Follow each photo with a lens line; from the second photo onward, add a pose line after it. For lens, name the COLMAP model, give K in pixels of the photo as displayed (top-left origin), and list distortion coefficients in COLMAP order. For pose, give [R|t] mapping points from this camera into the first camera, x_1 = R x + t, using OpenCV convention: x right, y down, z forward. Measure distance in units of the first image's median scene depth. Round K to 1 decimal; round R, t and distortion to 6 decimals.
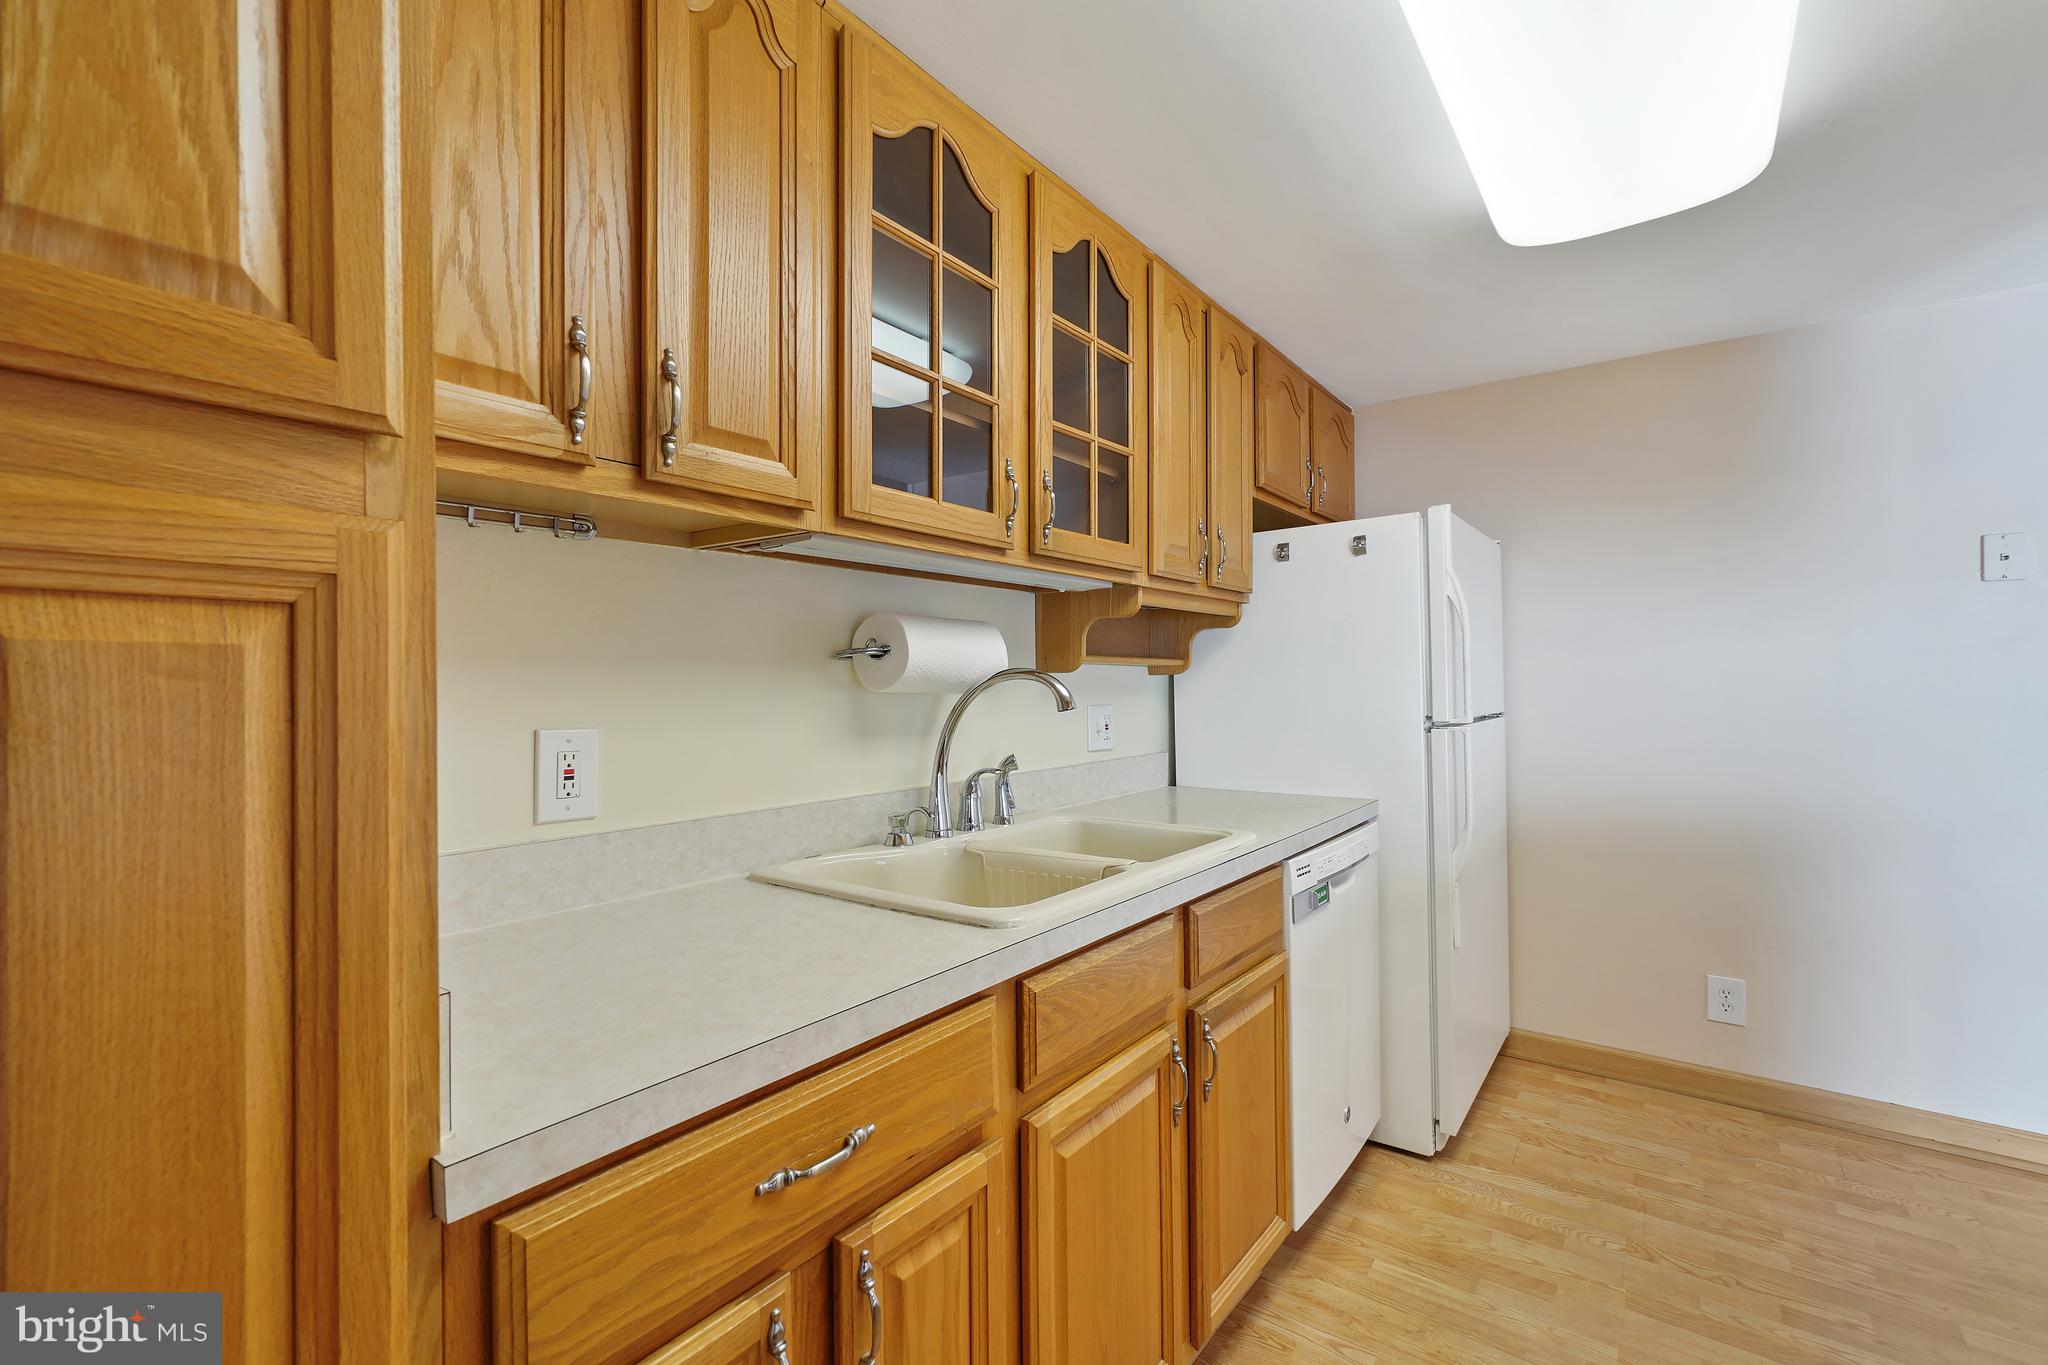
lens RADIAL K [[884.2, 0, 1024.0], [0, 884.2, 682.5], [0, 0, 1]] dist [-0.006002, 0.000364]
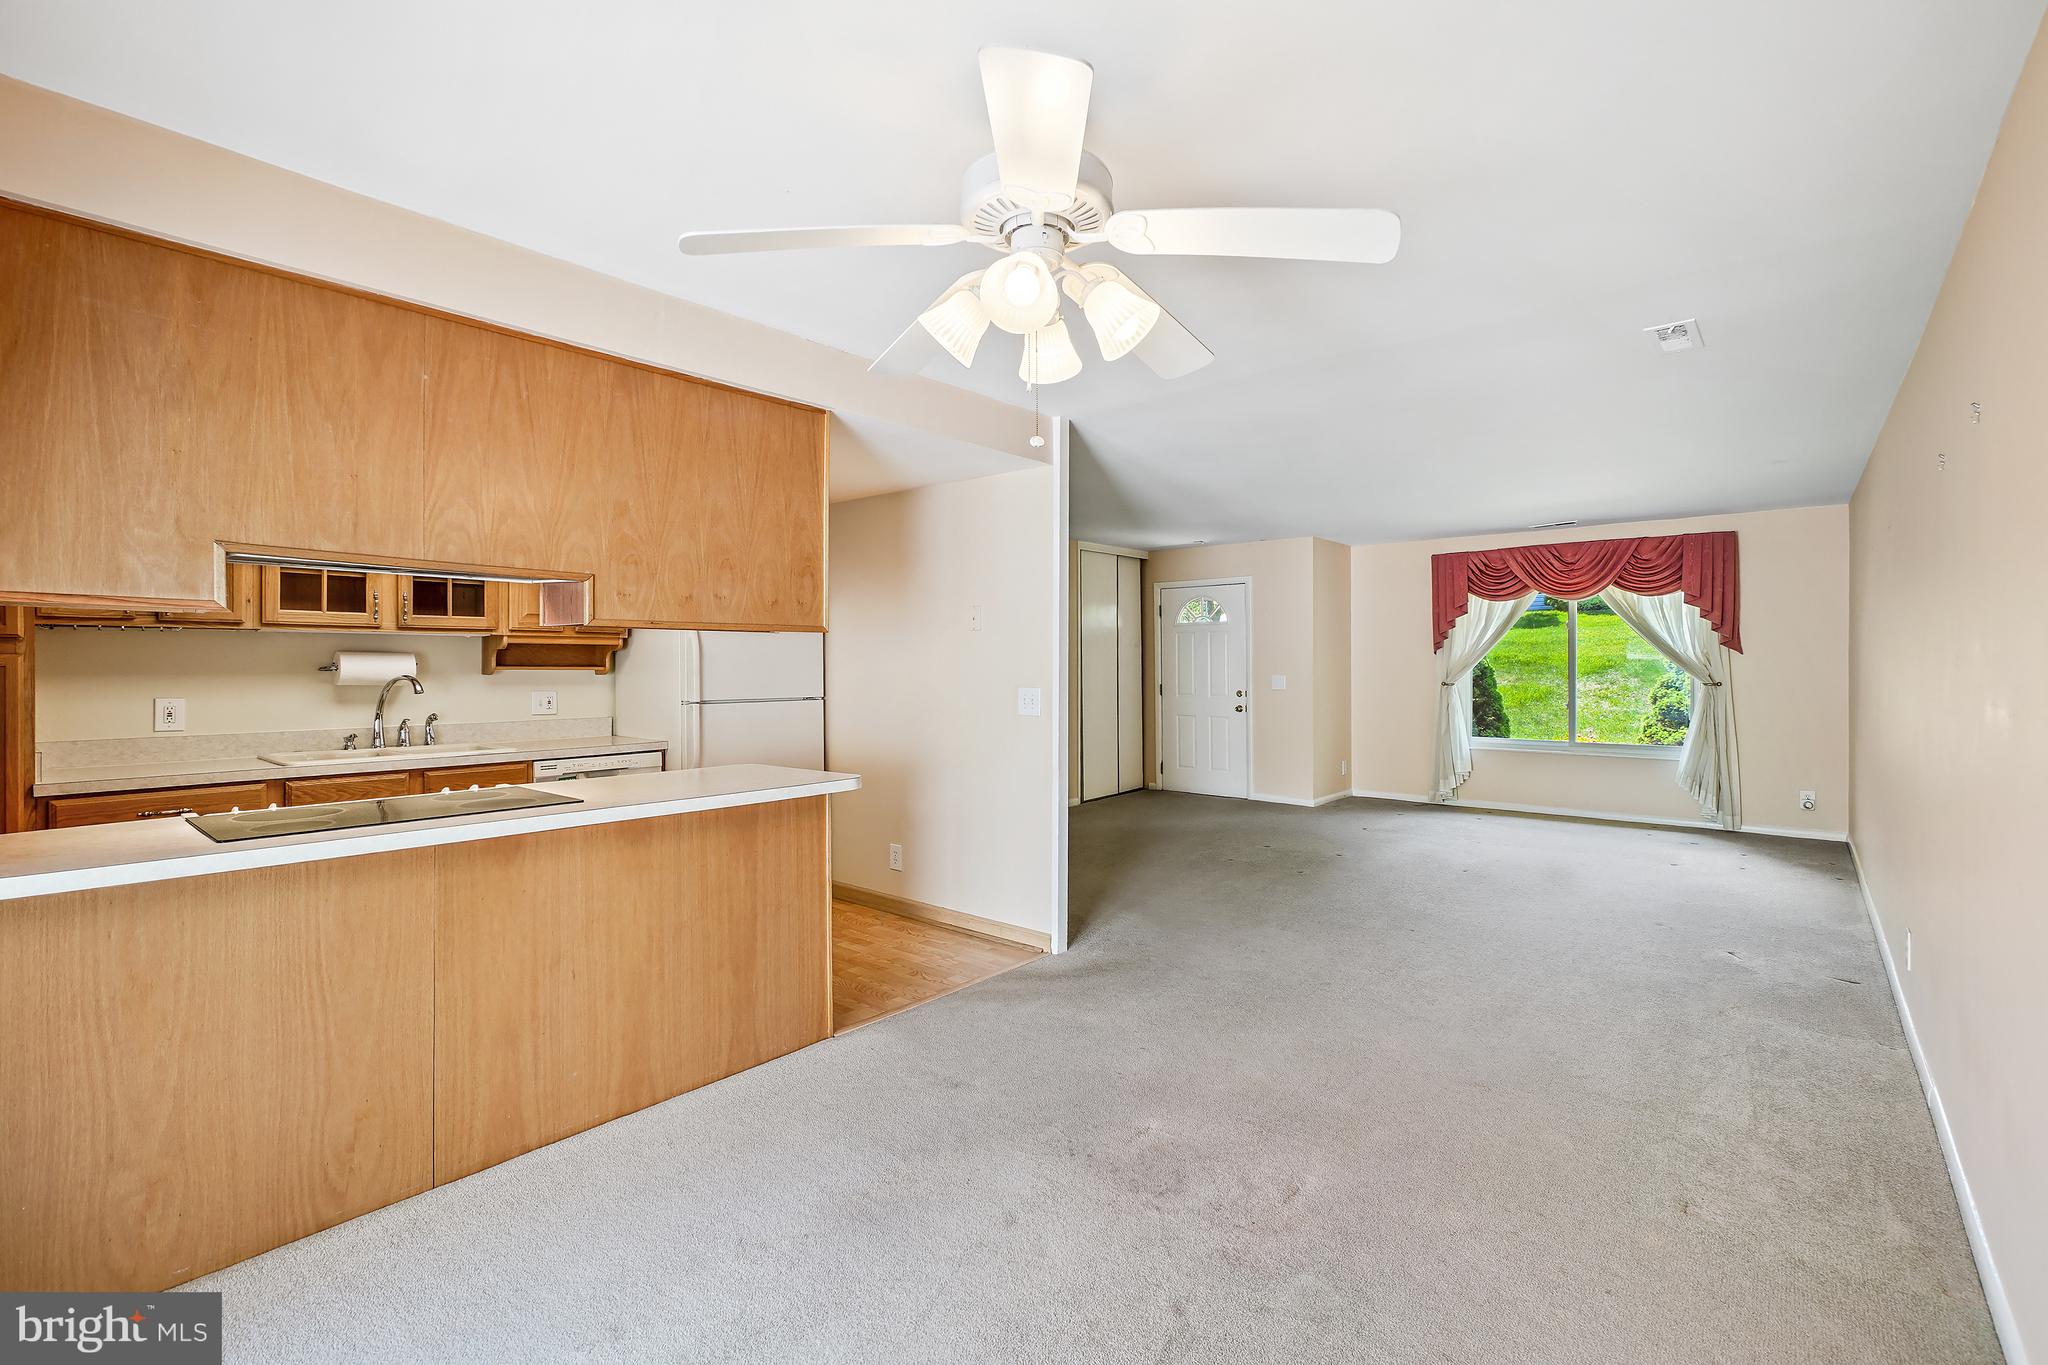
lens RADIAL K [[900.3, 0, 1025.4], [0, 900.3, 671.5], [0, 0, 1]] dist [-0.001421, 0.000218]
pose [[0.998024, 0.007439, -0.062385, 1.565181], [-0.007124, 0.999961, 0.005263, -0.043339], [0.062421, -0.004808, 0.998038, -1.104965]]
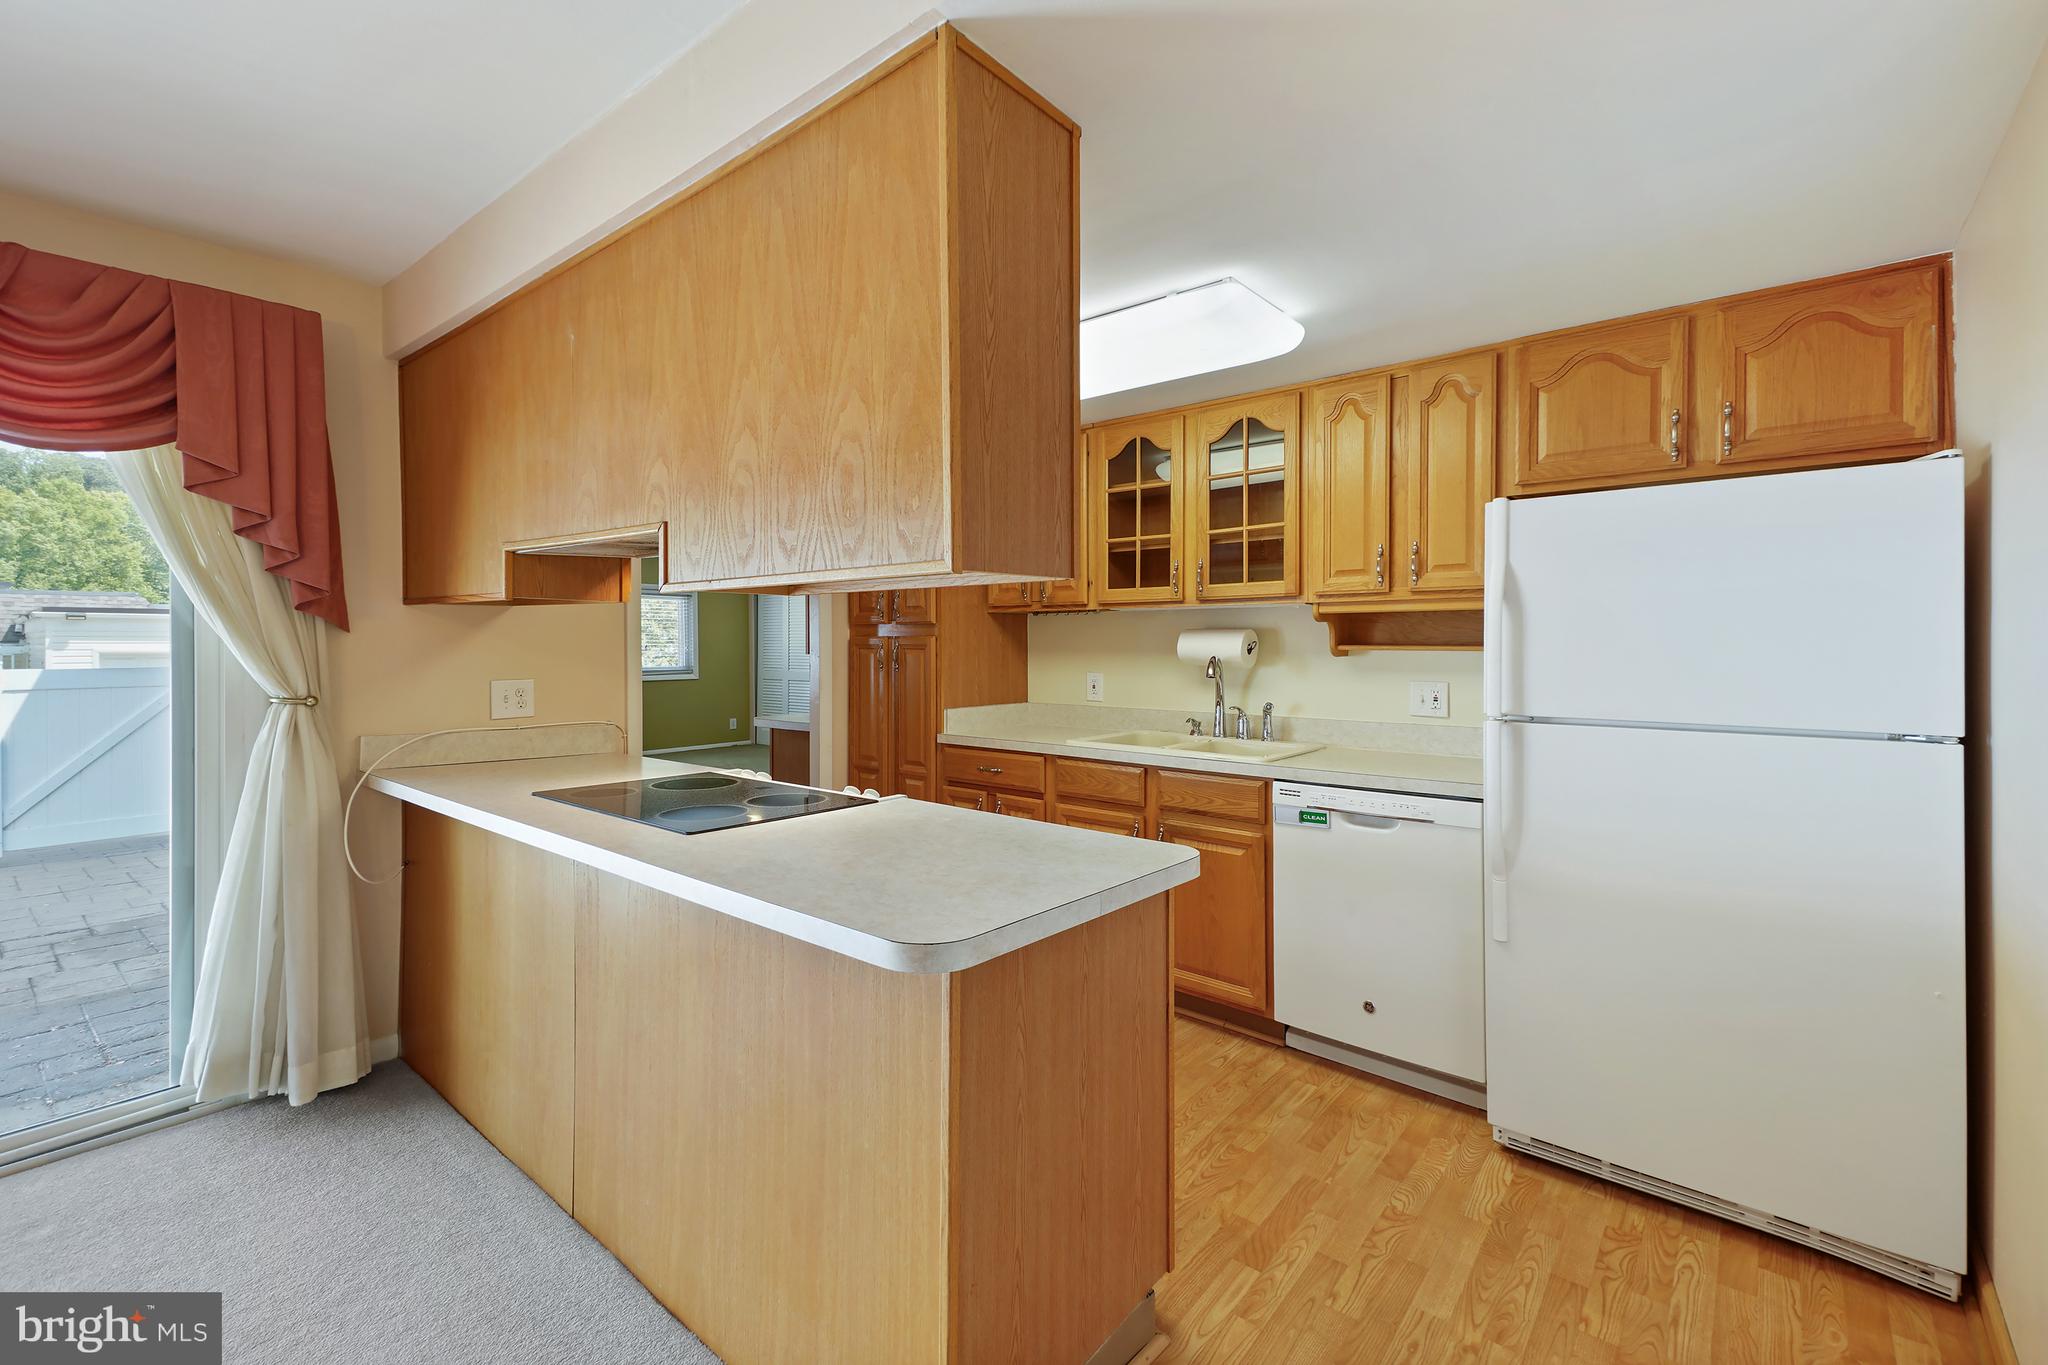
lens RADIAL K [[875.4, 0, 1020.6], [0, 875.4, 659.8], [0, 0, 1]] dist [0.032565, -0.000443]
pose [[-0.050860, 0.027362, -0.998331, 1.750922], [0.000047, 0.999625, 0.027395, -0.052834], [0.998706, 0.001346, -0.050842, 0.590372]]
